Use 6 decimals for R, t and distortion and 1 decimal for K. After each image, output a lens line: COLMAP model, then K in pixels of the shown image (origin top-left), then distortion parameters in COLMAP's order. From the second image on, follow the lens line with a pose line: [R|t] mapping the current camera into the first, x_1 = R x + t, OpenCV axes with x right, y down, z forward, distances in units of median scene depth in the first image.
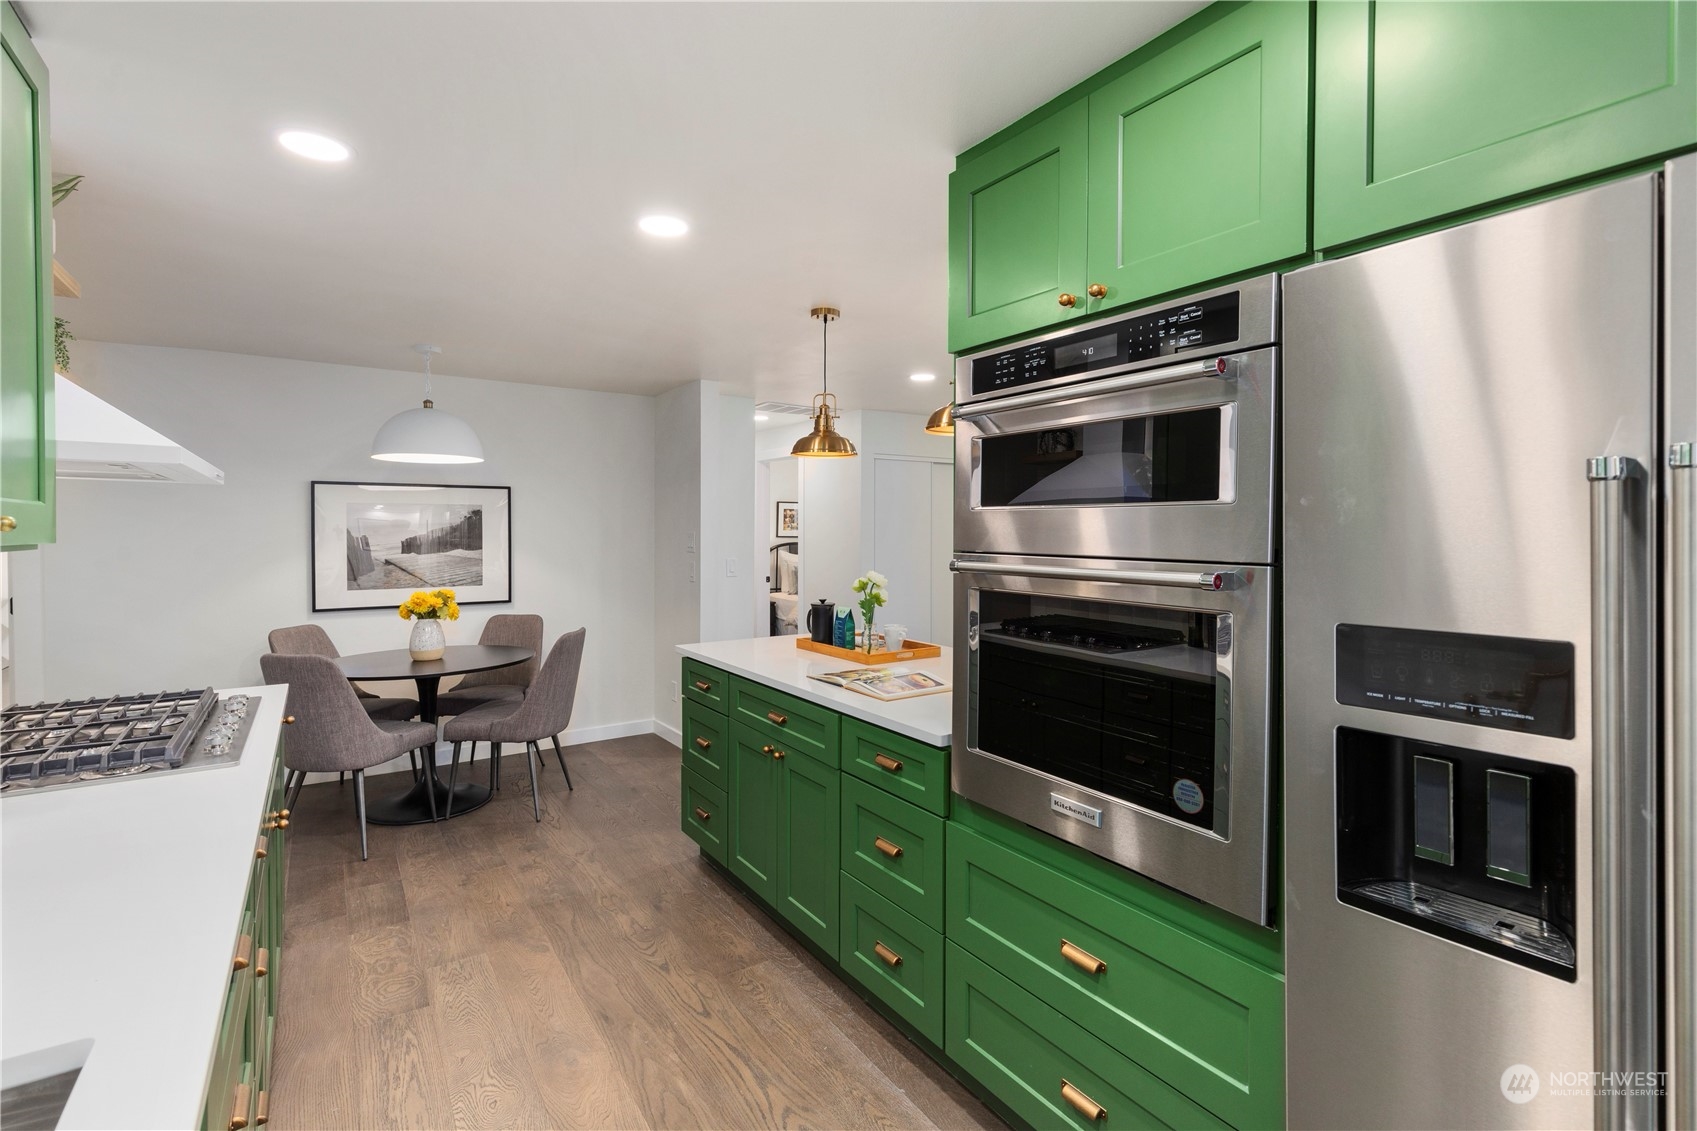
lens RADIAL K [[769.4, 0, 835.8], [0, 769.4, 532.3], [0, 0, 1]] dist [0.009008, -0.000797]
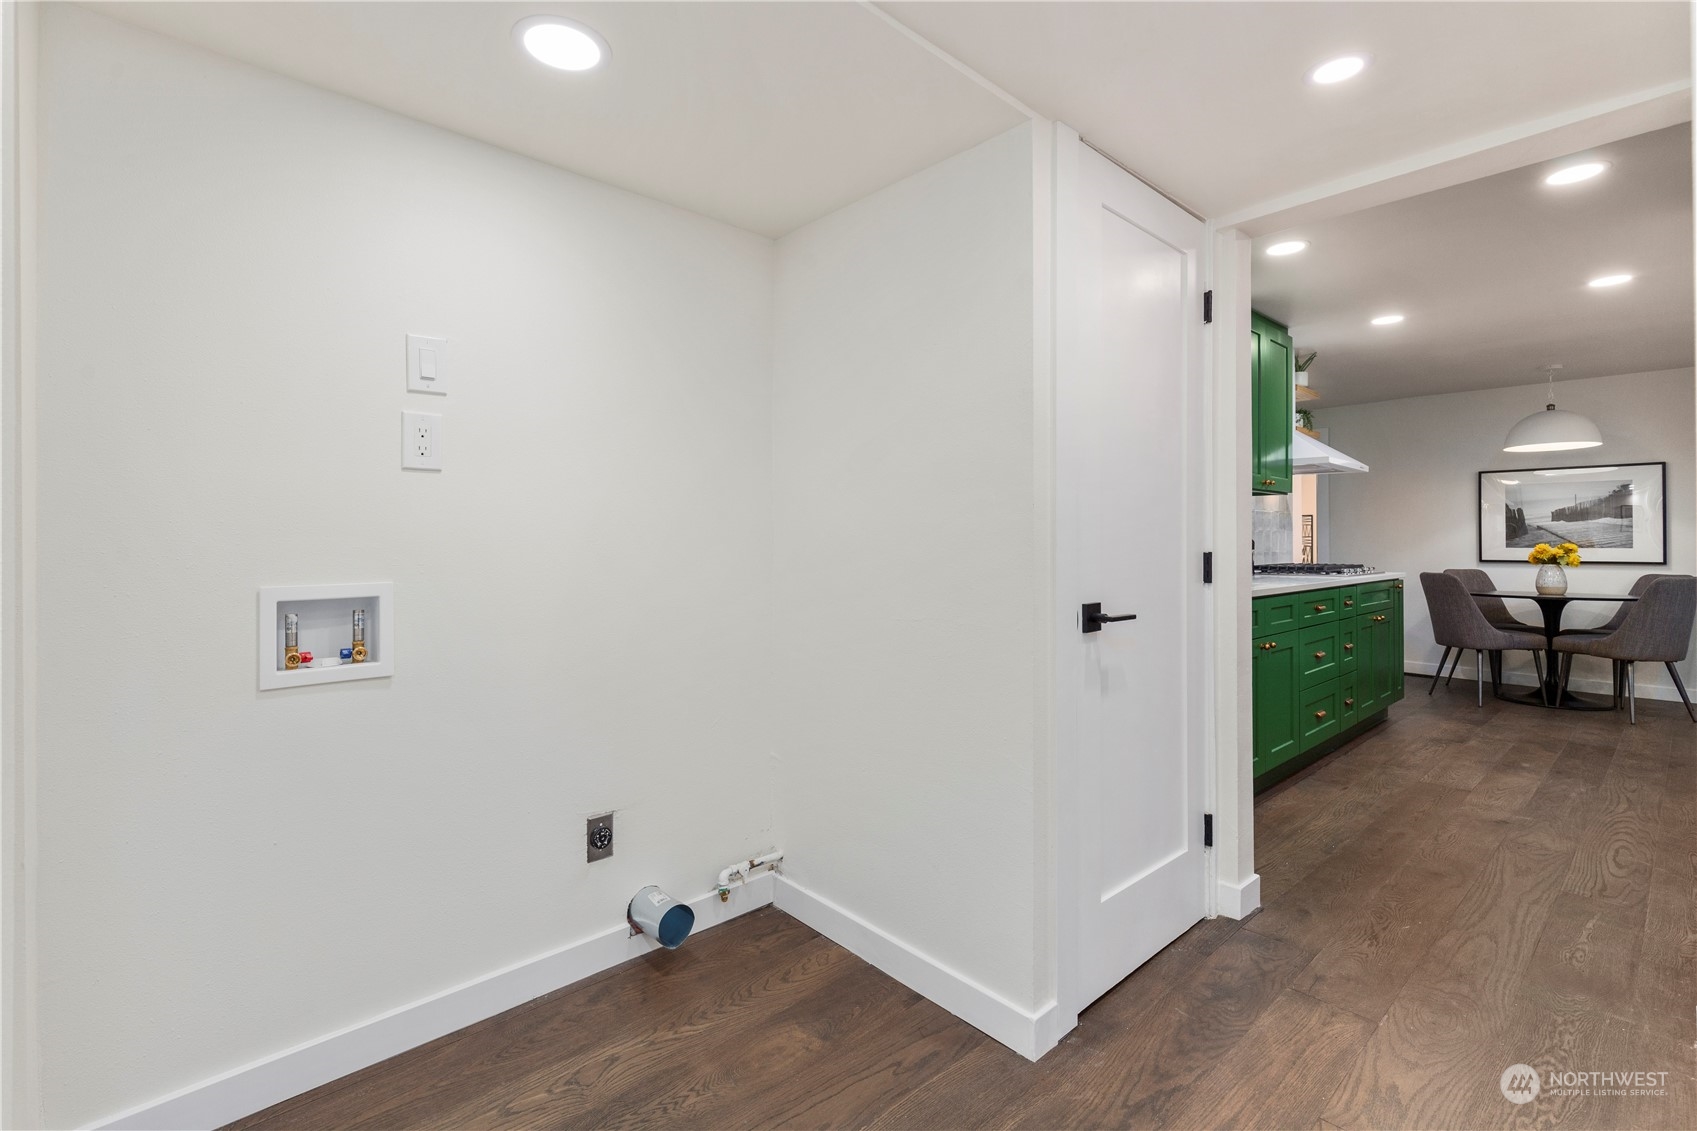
lens RADIAL K [[769.4, 0, 848.7], [0, 769.4, 552.6], [0, 0, 1]] dist [0.009008, -0.000797]
pose [[0.148387, 0.013260, -0.988840, 0.582606], [-0.005006, 0.999907, 0.012657, 0.072700], [0.988917, 0.003072, 0.148440, -0.391635]]
